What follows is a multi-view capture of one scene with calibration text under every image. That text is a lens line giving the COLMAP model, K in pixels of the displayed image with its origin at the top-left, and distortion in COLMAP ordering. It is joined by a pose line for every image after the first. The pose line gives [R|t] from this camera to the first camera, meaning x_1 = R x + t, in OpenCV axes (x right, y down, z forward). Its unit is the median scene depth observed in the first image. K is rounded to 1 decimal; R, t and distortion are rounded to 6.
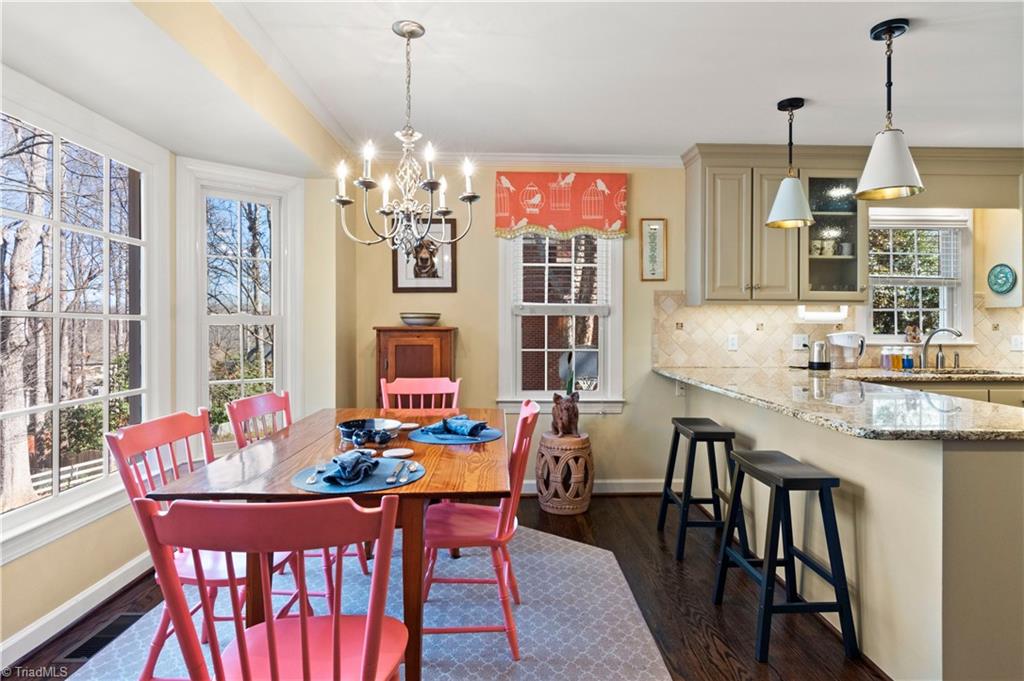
lens RADIAL K [[555.7, 0, 526.7], [0, 555.7, 327.4], [0, 0, 1]] dist [0.004477, -0.001230]
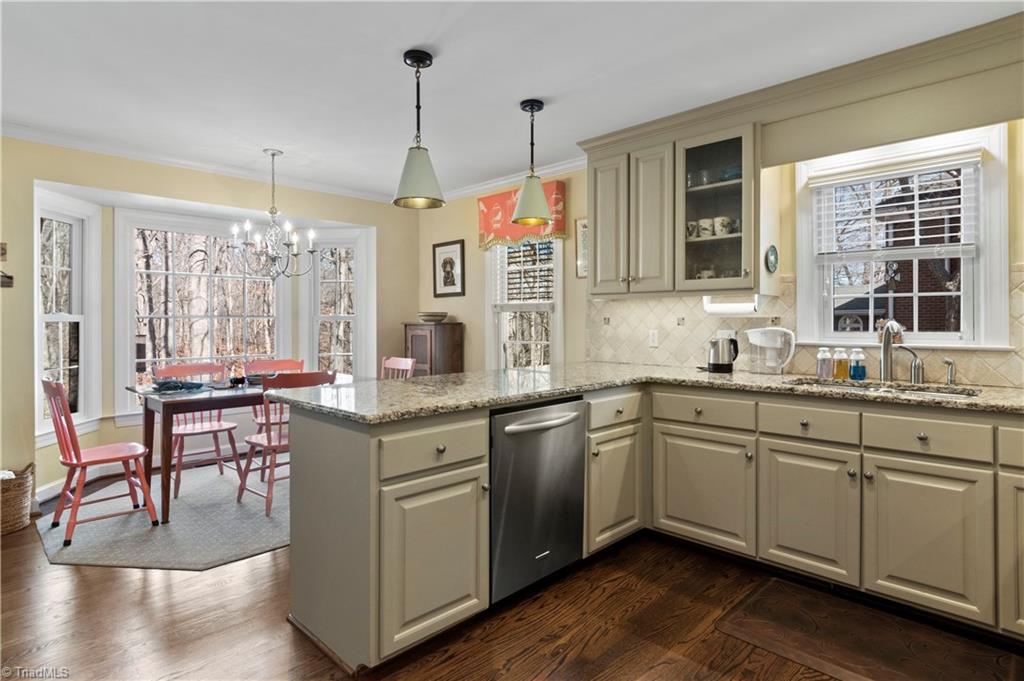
lens RADIAL K [[555.7, 0, 486.2], [0, 555.7, 323.2], [0, 0, 1]] dist [0.004477, -0.001230]
pose [[0.659420, -0.001427, -0.751773, 0.904435], [0.004563, 0.999987, 0.002104, -0.001147], [0.751761, -0.004817, 0.659418, 0.184365]]
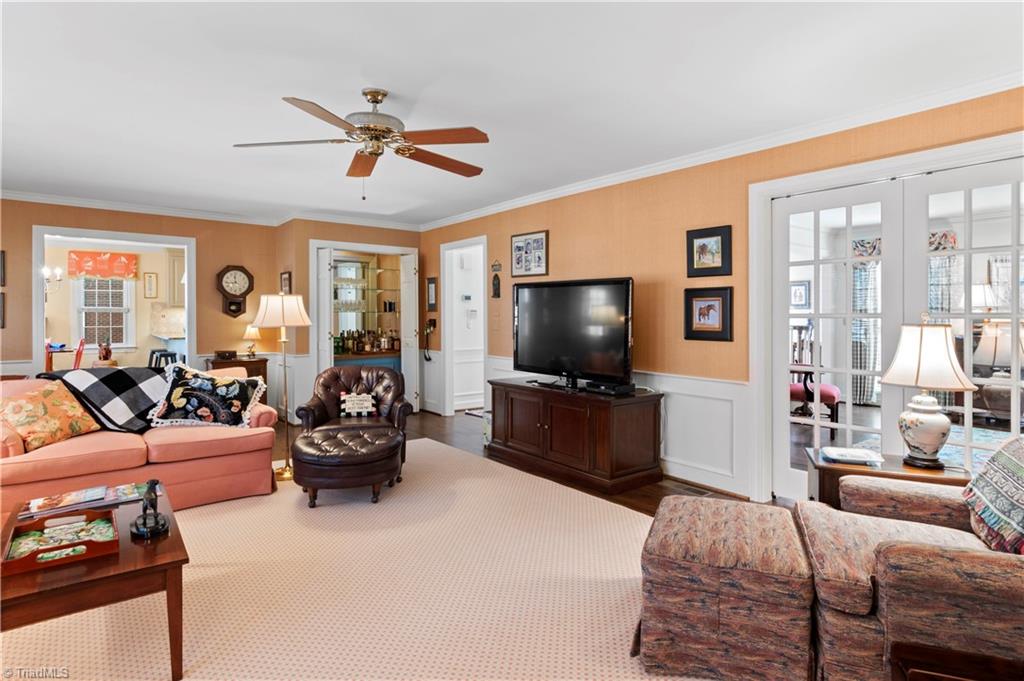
lens RADIAL K [[555.7, 0, 513.7], [0, 555.7, 315.2], [0, 0, 1]] dist [0.004477, -0.001230]
pose [[0.813688, -0.008200, 0.581245, 0.105181], [0.009090, 0.999958, 0.001382, 0.003567], [-0.581231, 0.004159, 0.813728, -1.988636]]
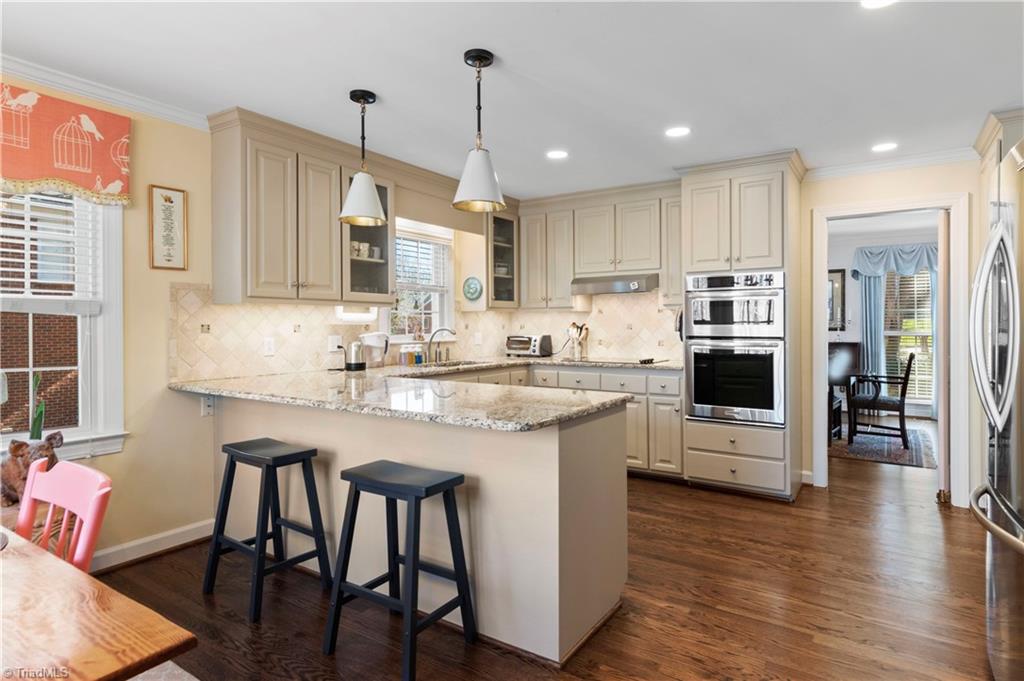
lens RADIAL K [[555.7, 0, 521.9], [0, 555.7, 321.9], [0, 0, 1]] dist [0.004477, -0.001230]
pose [[0.582707, -0.000887, 0.812682, -0.112812], [0.010797, 0.999920, -0.006650, -0.001600], [-0.812611, 0.012650, 0.582670, 0.167473]]
